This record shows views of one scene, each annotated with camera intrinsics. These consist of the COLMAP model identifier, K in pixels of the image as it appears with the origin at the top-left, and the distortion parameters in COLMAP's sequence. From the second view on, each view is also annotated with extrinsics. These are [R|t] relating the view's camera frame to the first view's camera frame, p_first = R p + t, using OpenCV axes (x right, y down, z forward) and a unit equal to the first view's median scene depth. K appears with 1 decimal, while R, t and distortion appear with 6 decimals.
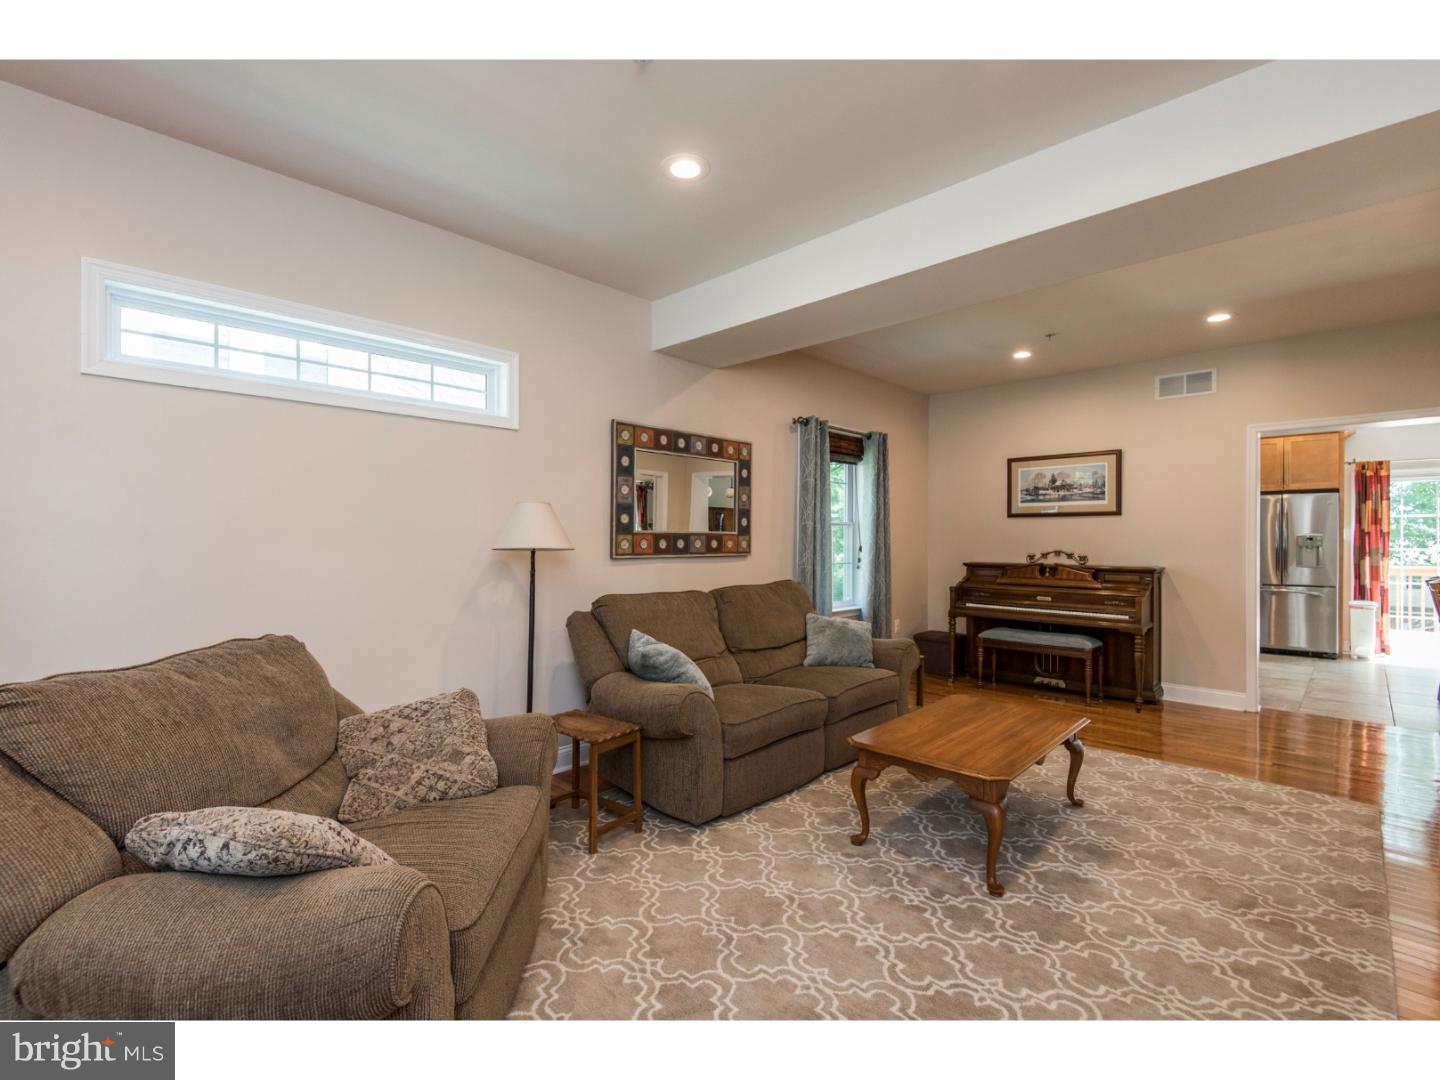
lens RADIAL K [[657.9, 0, 715.5], [0, 657.9, 542.8], [0, 0, 1]] dist [0.016762, -0.006539]
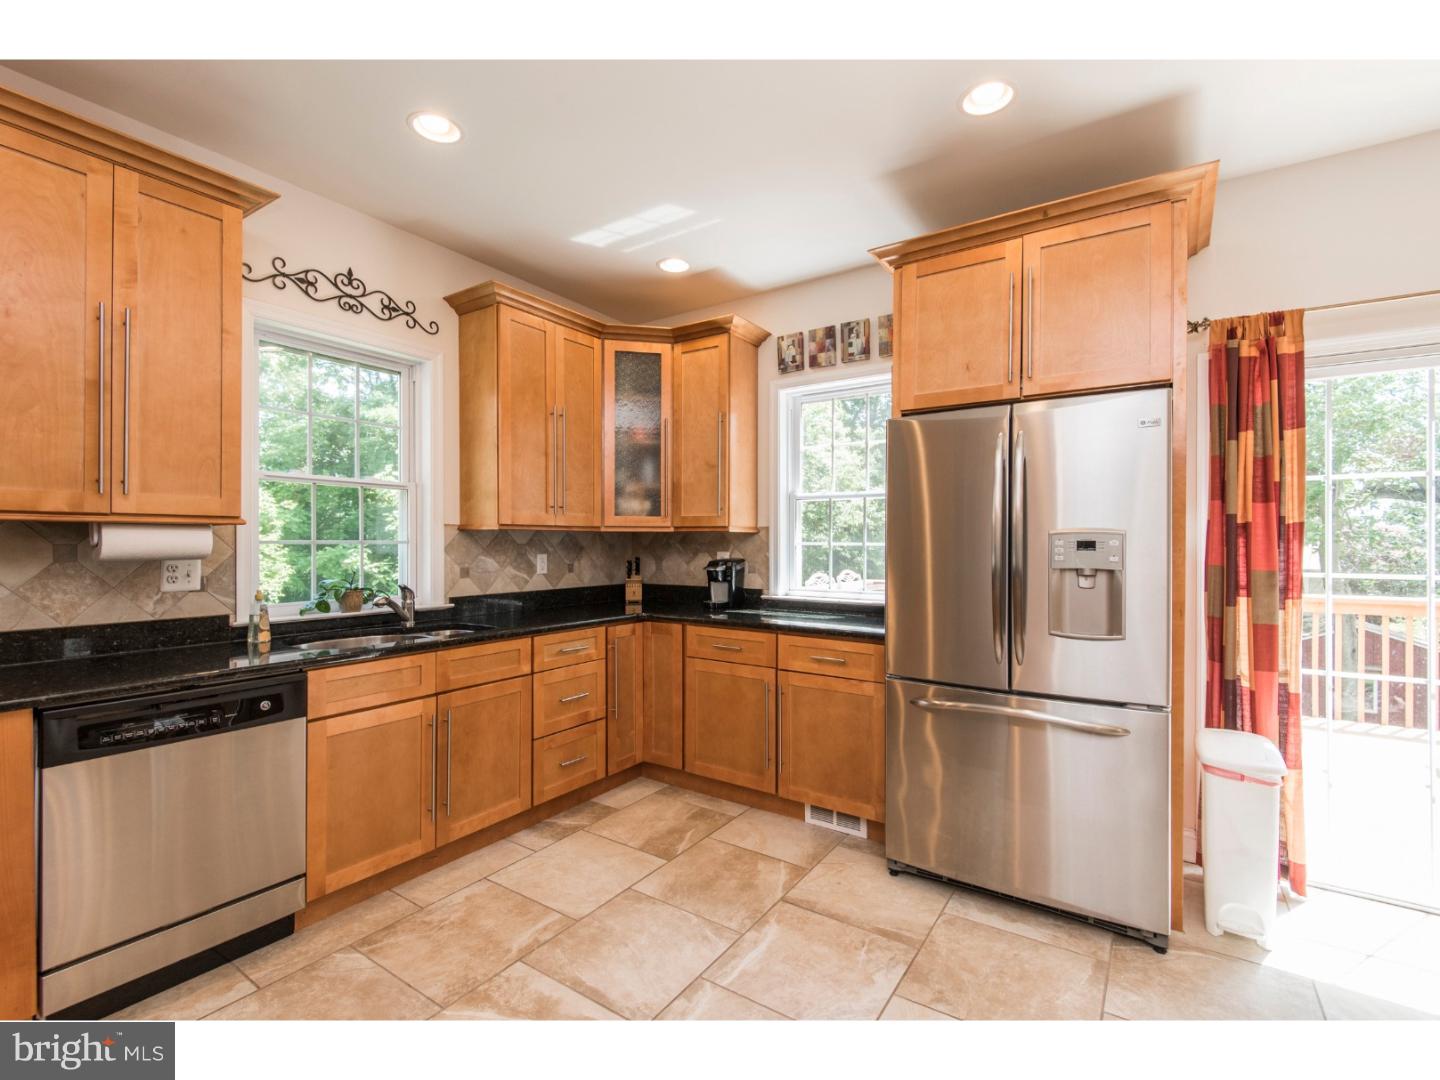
lens RADIAL K [[657.9, 0, 713.9], [0, 657.9, 537.1], [0, 0, 1]] dist [0.016762, -0.006539]
pose [[0.984577, 0.001921, 0.174939, 1.102789], [-0.001263, 0.999992, -0.003869, -0.013043], [-0.174945, 0.003588, 0.984572, 1.199674]]
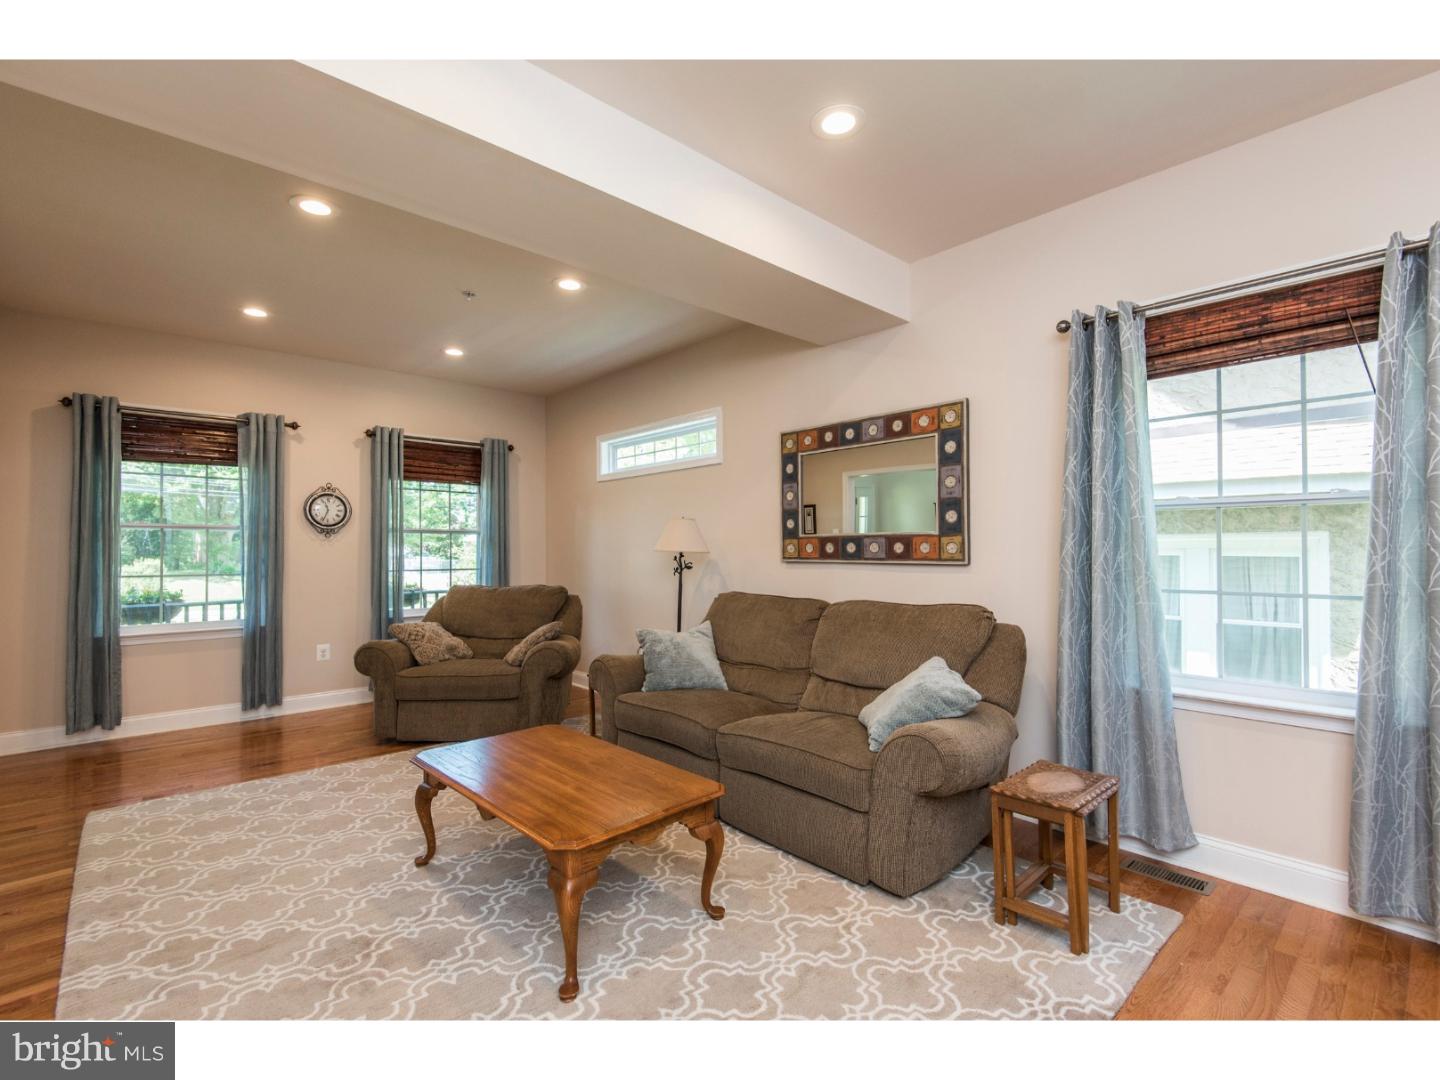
lens RADIAL K [[657.9, 0, 713.2], [0, 657.9, 541.6], [0, 0, 1]] dist [0.016762, -0.006539]
pose [[-0.067530, -0.015720, -0.997593, 0.755251], [-0.001805, 0.999876, -0.015634, 0.006716], [0.997716, 0.000745, -0.067550, 0.787677]]
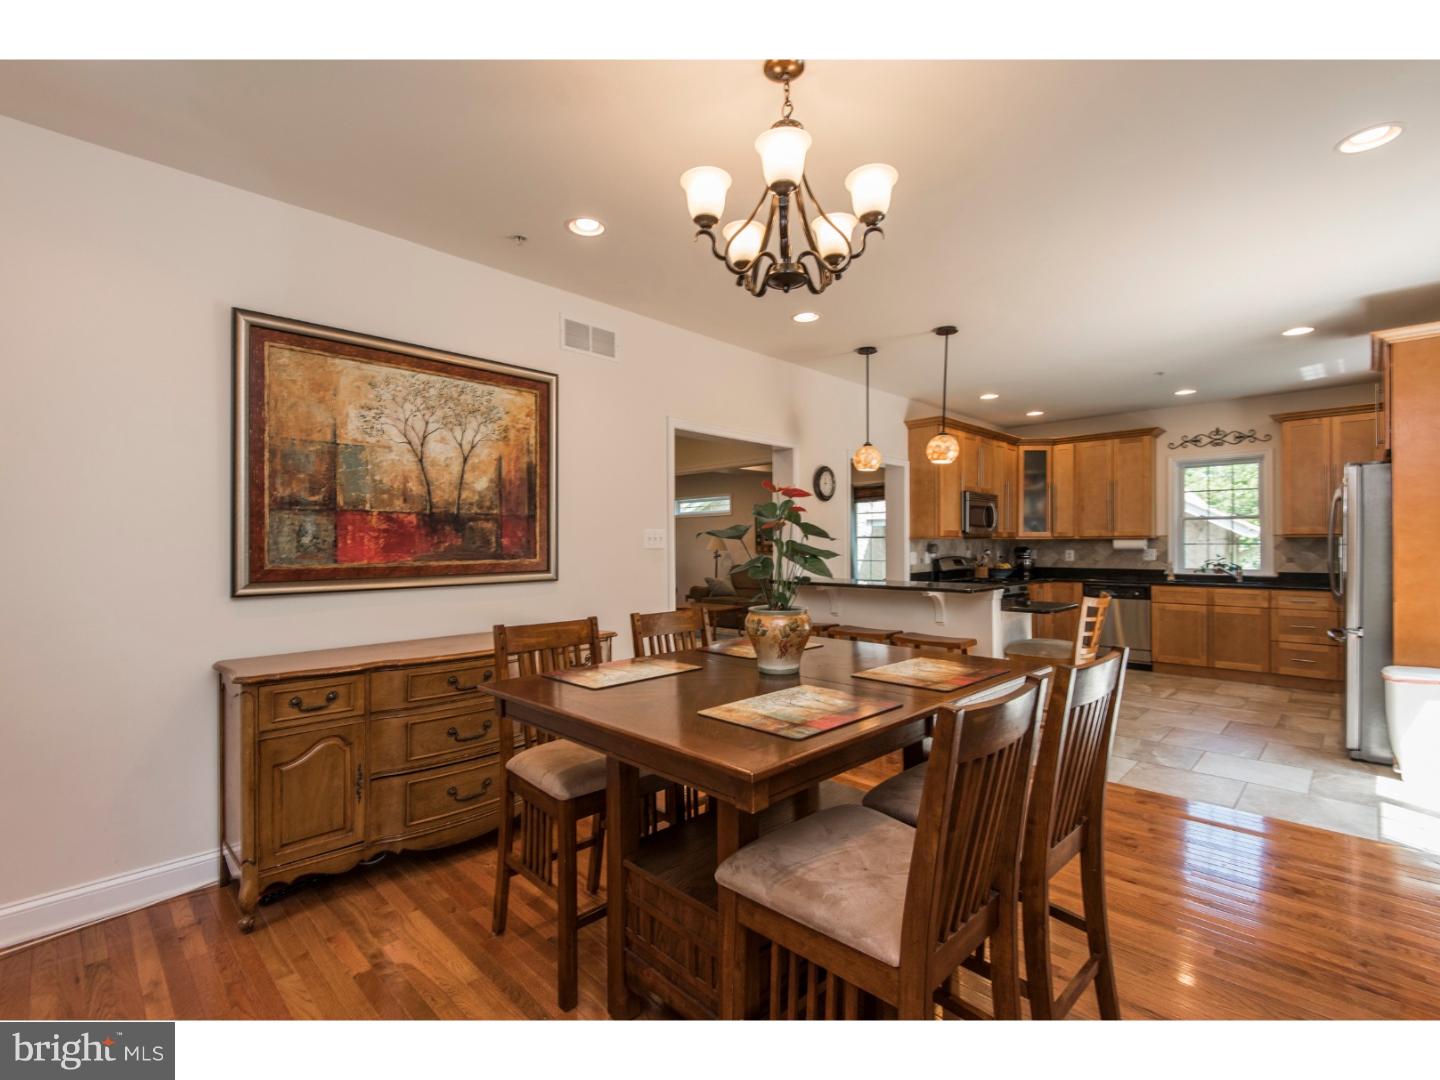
lens RADIAL K [[657.9, 0, 719.1], [0, 657.9, 534.2], [0, 0, 1]] dist [0.016762, -0.006539]
pose [[-0.009293, -0.019124, -0.999774, 2.627210], [0.003478, 0.999810, -0.019157, -0.006541], [0.999951, -0.003655, -0.009225, 0.689758]]
